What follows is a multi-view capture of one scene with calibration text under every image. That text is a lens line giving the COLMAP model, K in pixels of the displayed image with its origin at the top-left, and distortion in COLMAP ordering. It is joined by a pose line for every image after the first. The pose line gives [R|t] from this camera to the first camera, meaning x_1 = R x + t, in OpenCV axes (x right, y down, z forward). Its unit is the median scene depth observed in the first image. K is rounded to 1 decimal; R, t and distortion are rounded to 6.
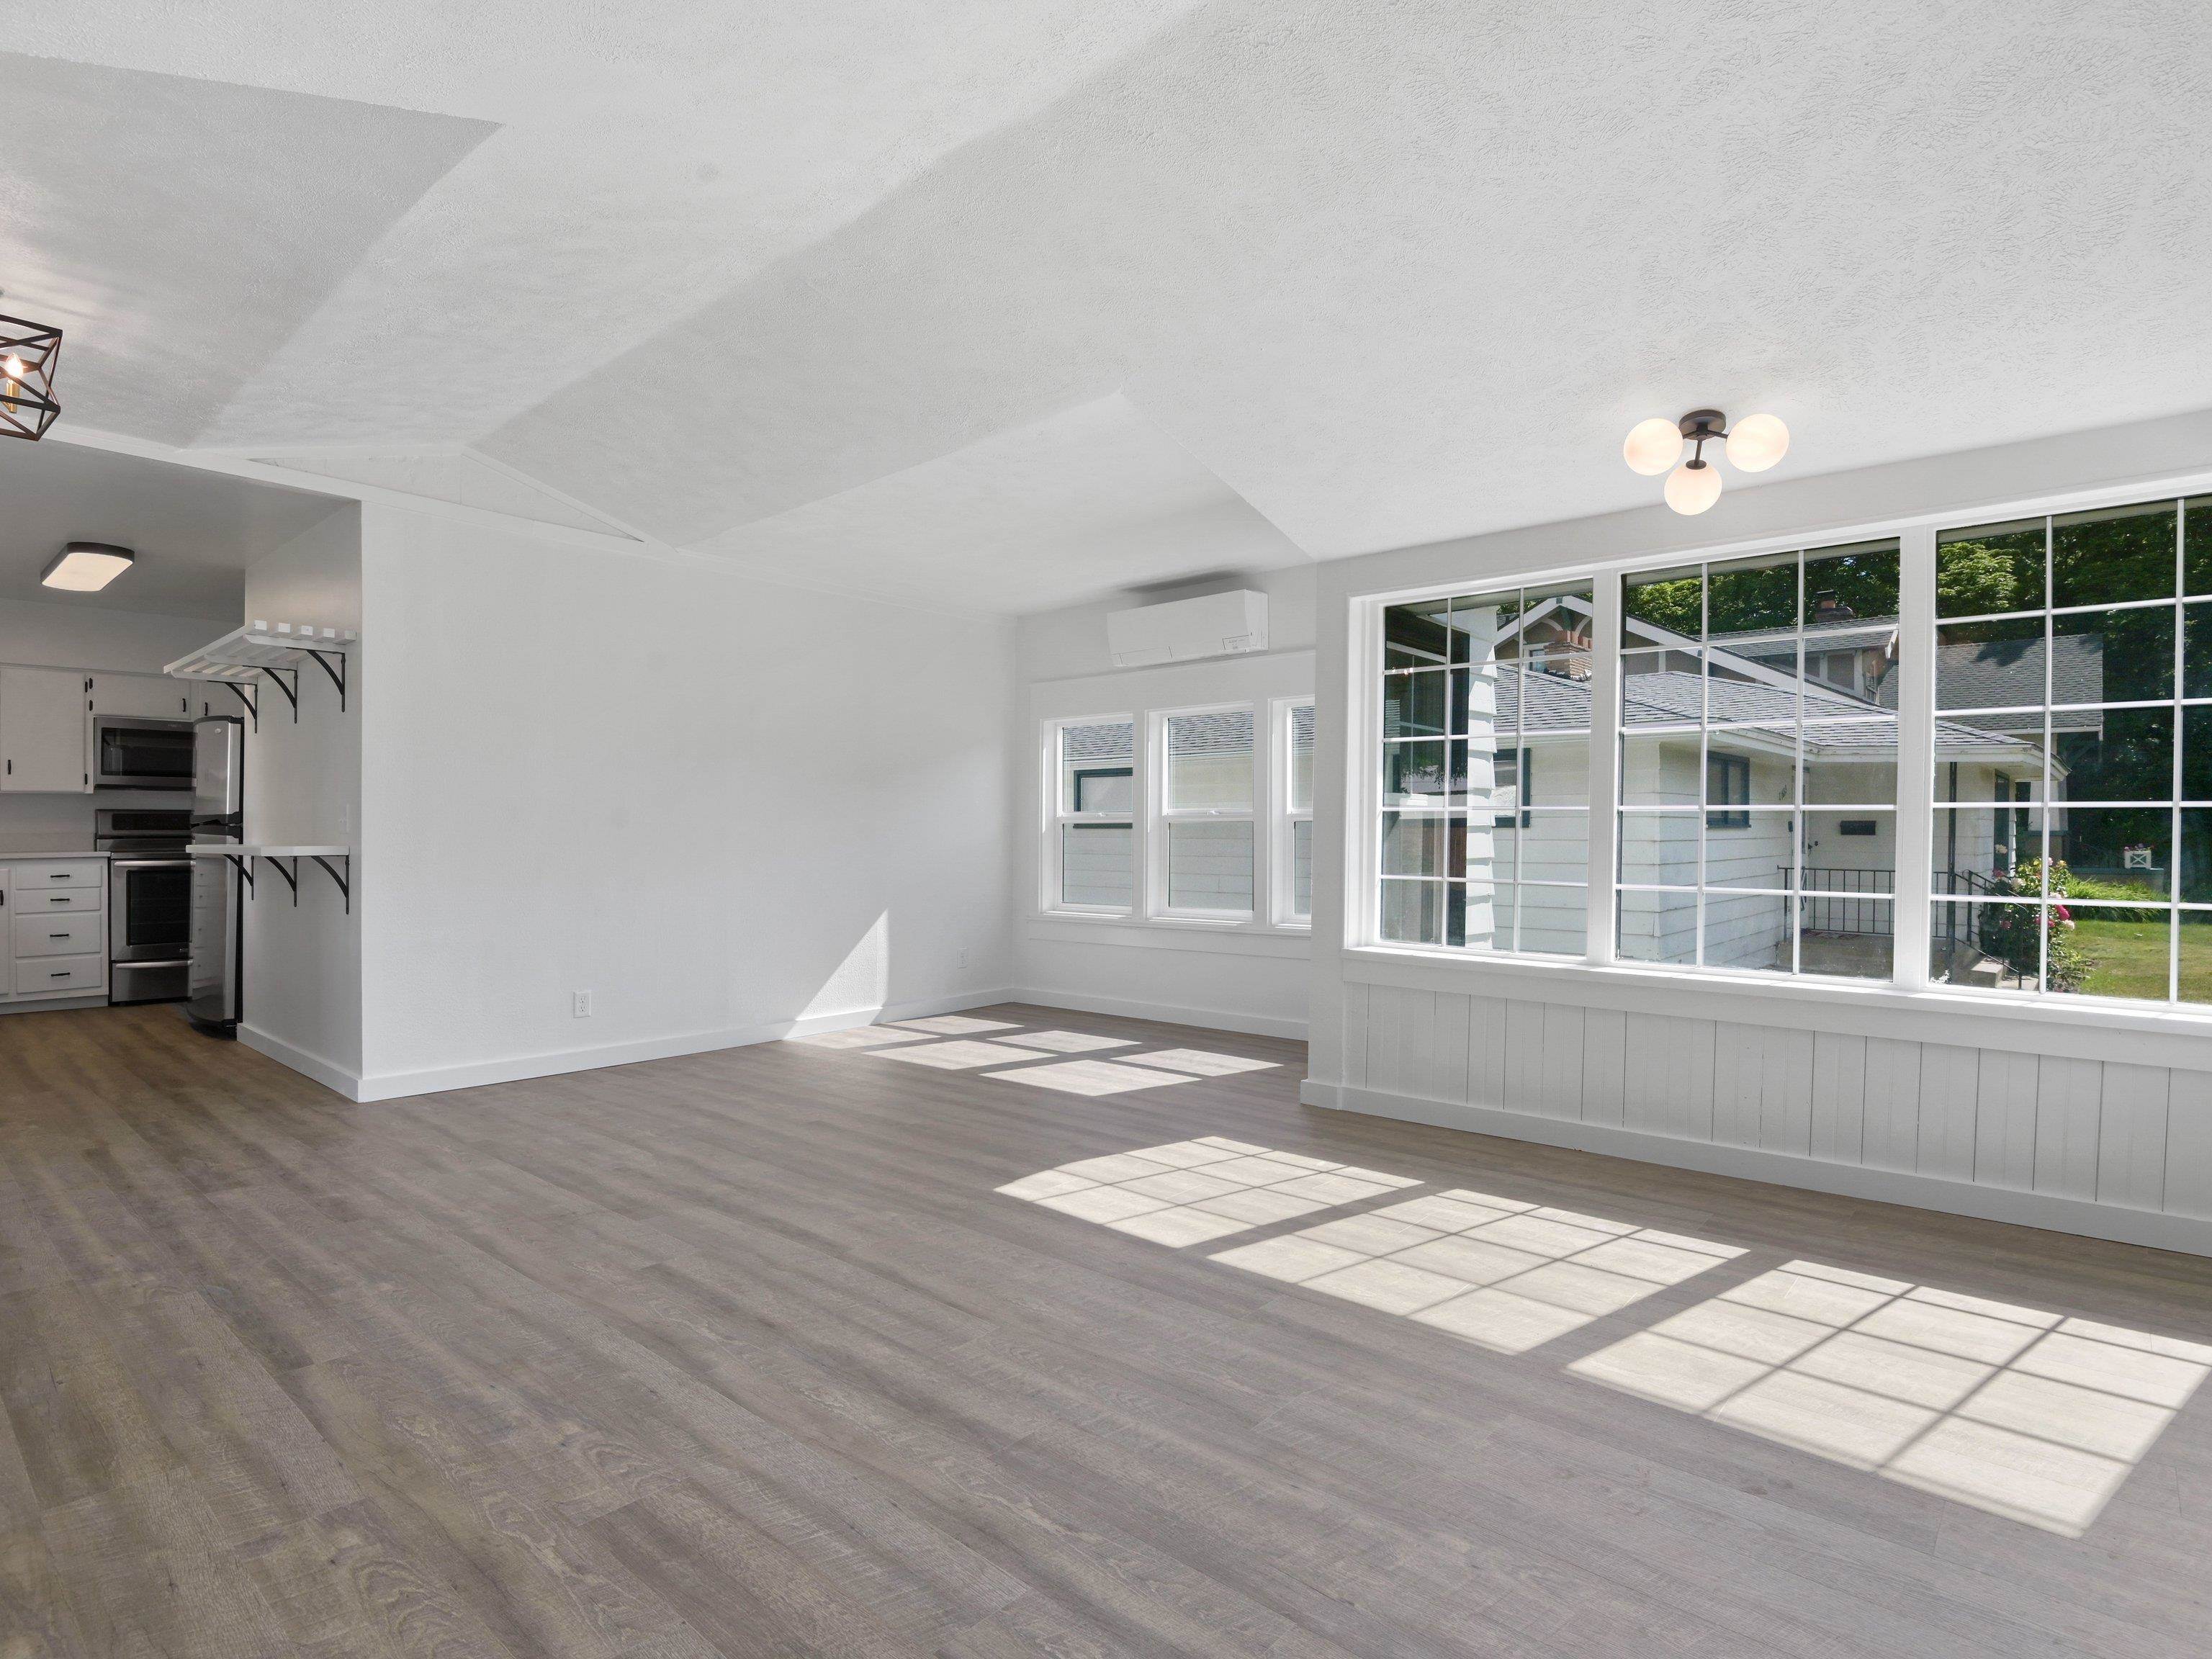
lens RADIAL K [[1142.0, 0, 1089.4], [0, 1142.0, 824.8], [0, 0, 1]] dist [-0.012457, -0.004081]
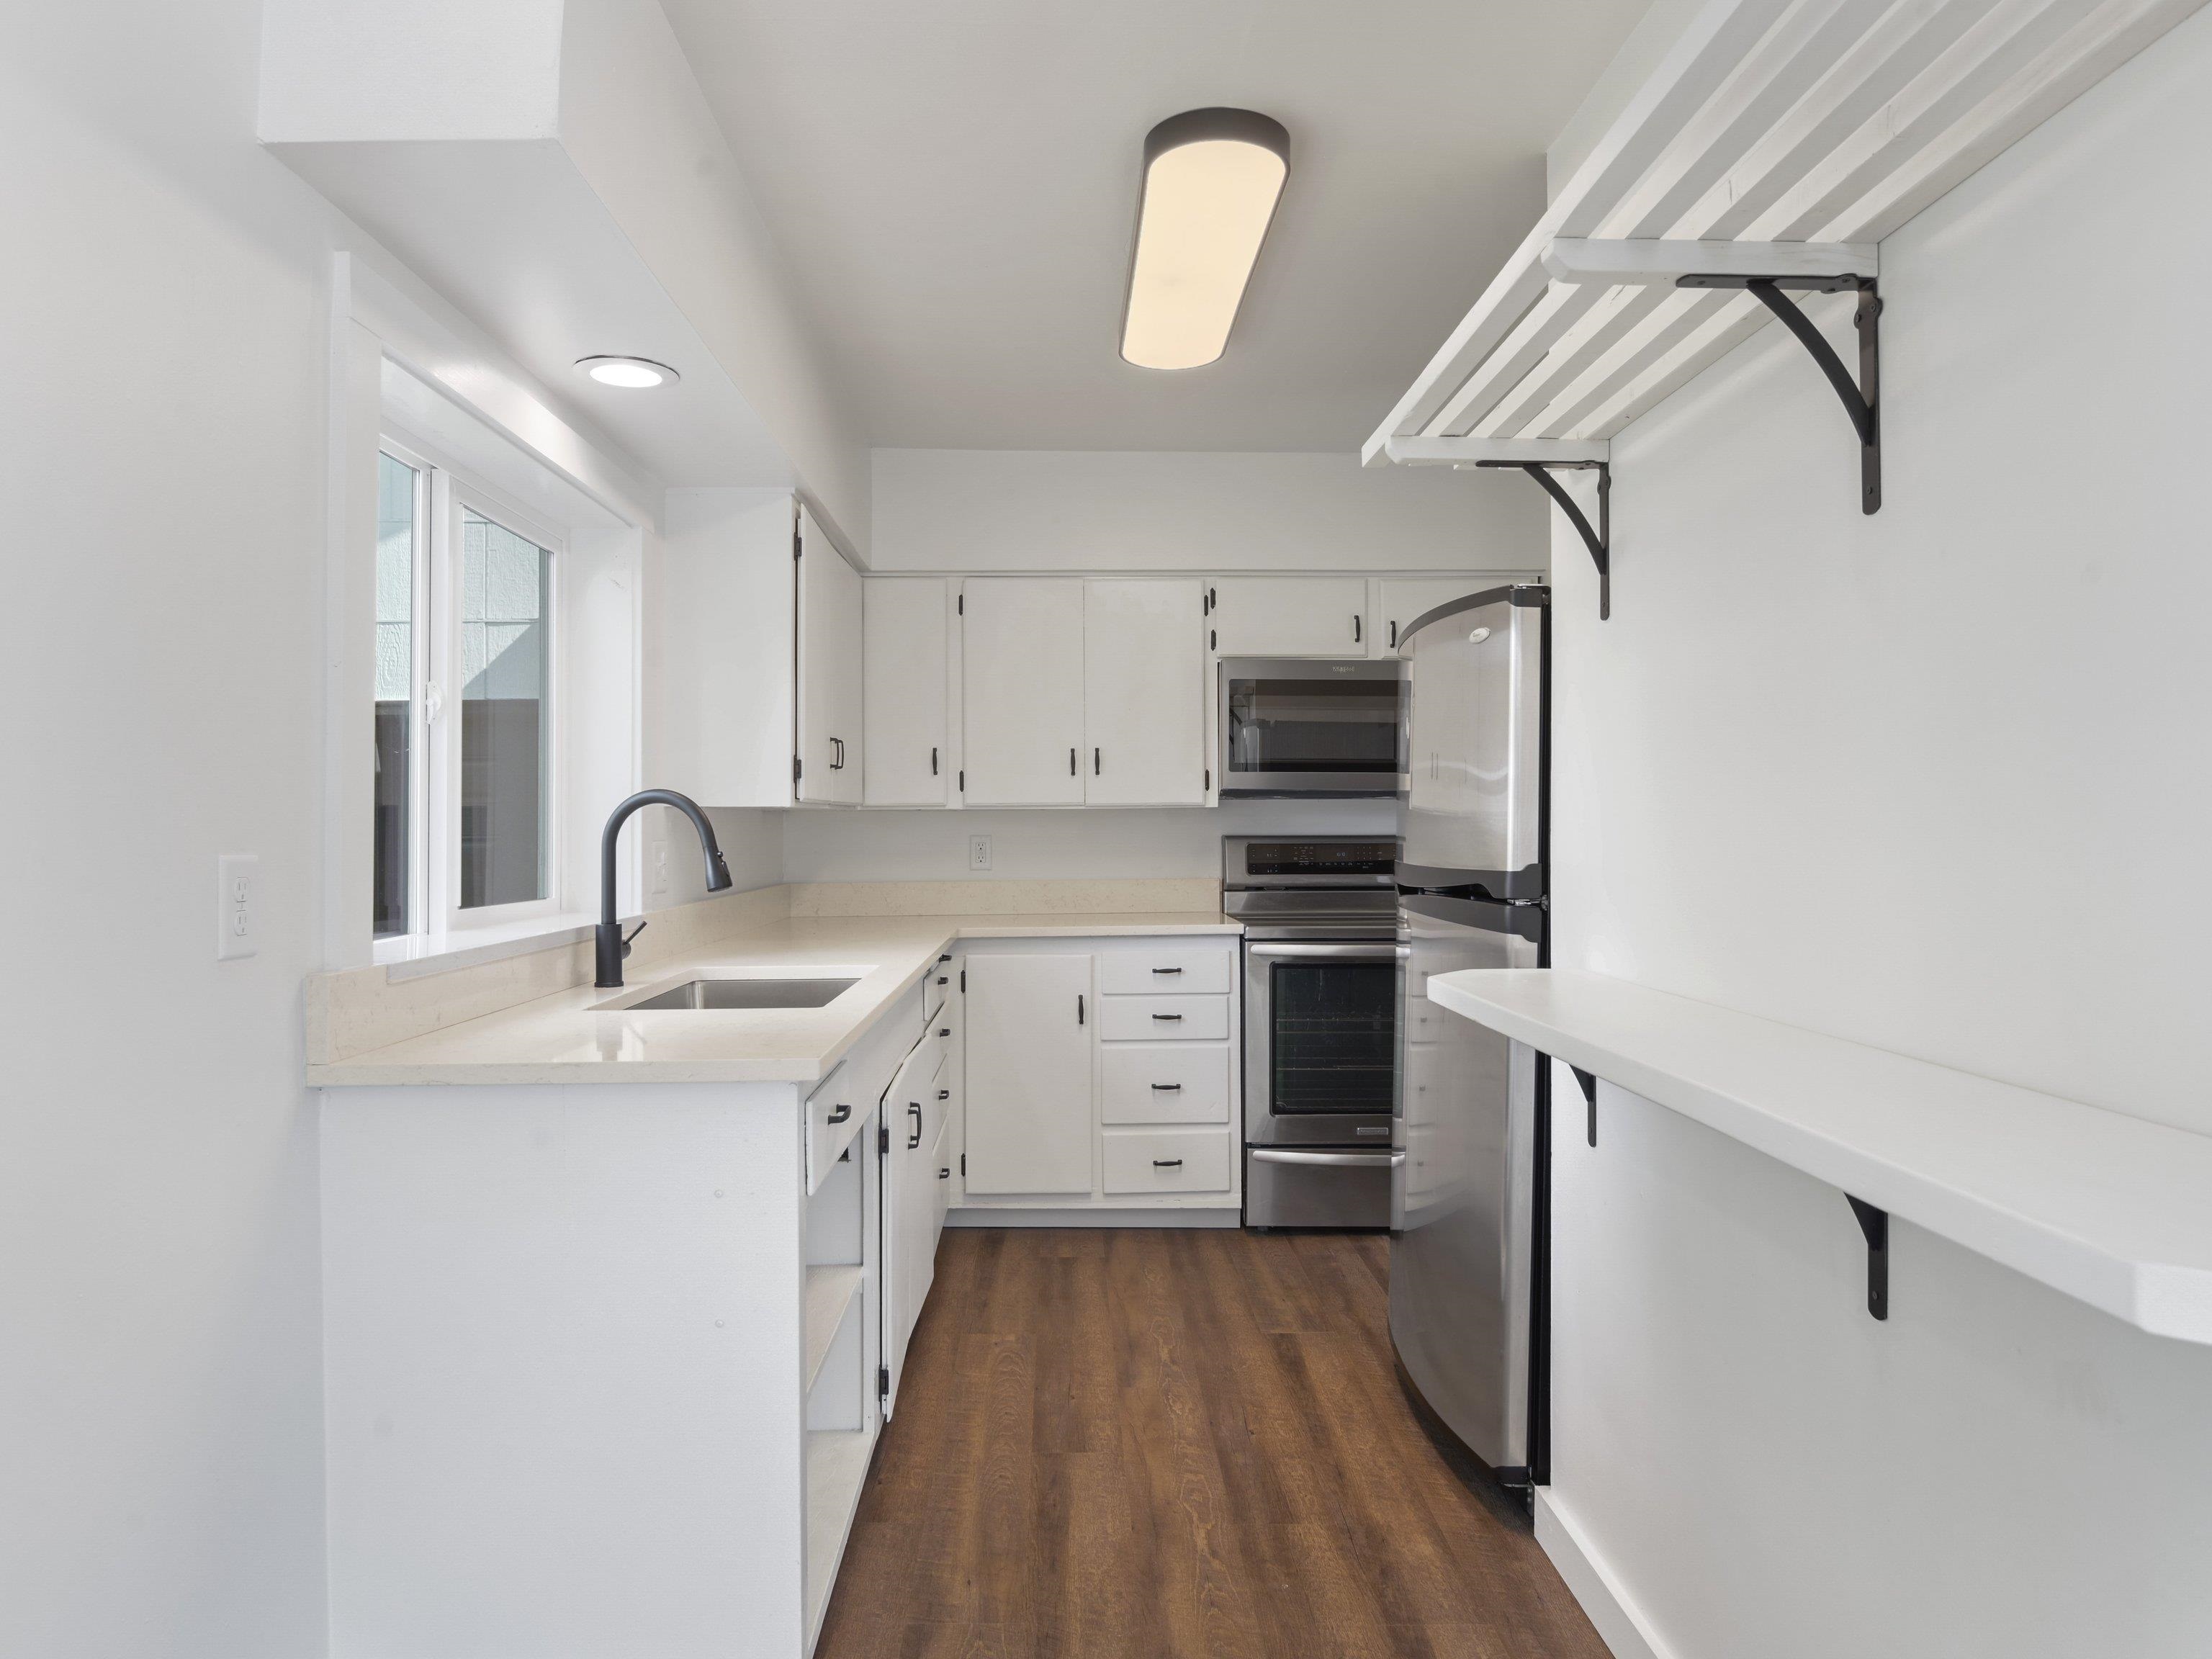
lens RADIAL K [[1393.5, 0, 1098.5], [0, 1393.5, 815.9], [0, 0, 1]] dist [-0.029962, -0.000132]
pose [[0.684117, -0.006380, -0.729344, -0.460723], [0.001985, 0.999974, -0.006886, -0.019960], [0.729369, 0.003263, 0.684112, 0.530132]]
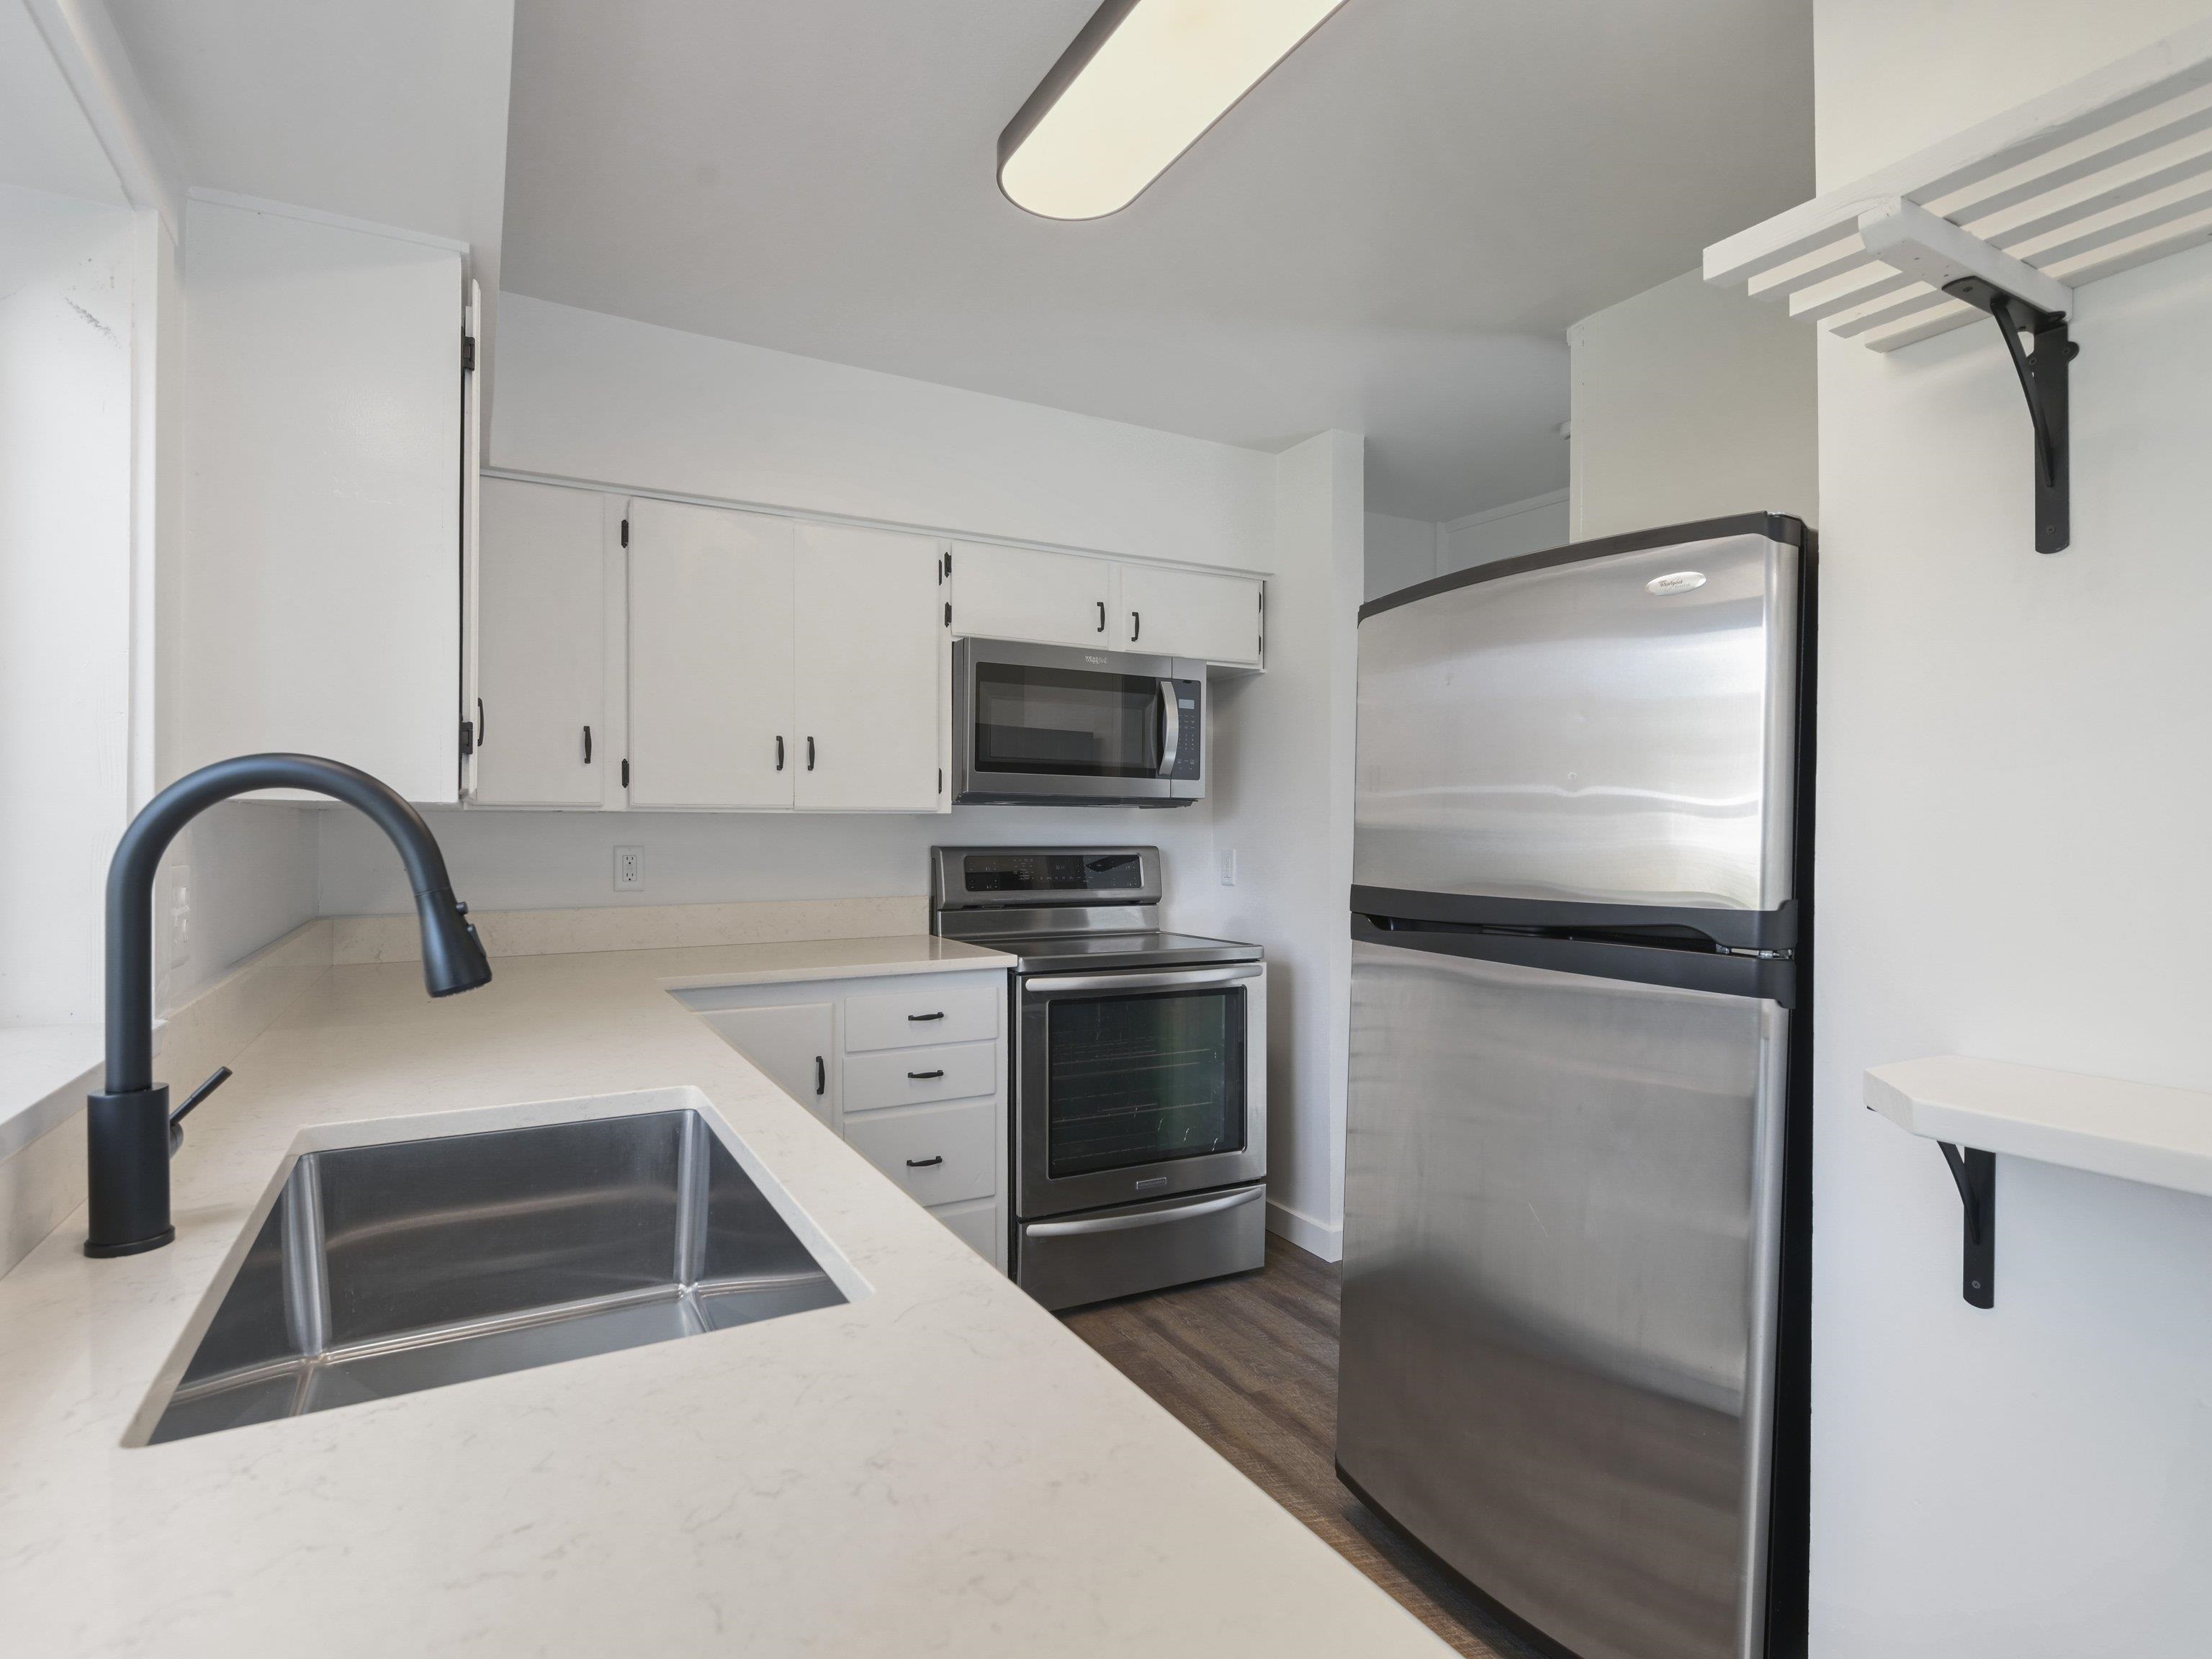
lens RADIAL K [[1142.0, 0, 1110.8], [0, 1142.0, 837.9], [0, 0, 1]] dist [-0.012457, -0.004081]
pose [[0.944733, 0.007956, -0.327743, -0.695307], [-0.006140, 0.999960, 0.006575, -0.022210], [0.327782, -0.004199, 0.944744, 0.614008]]
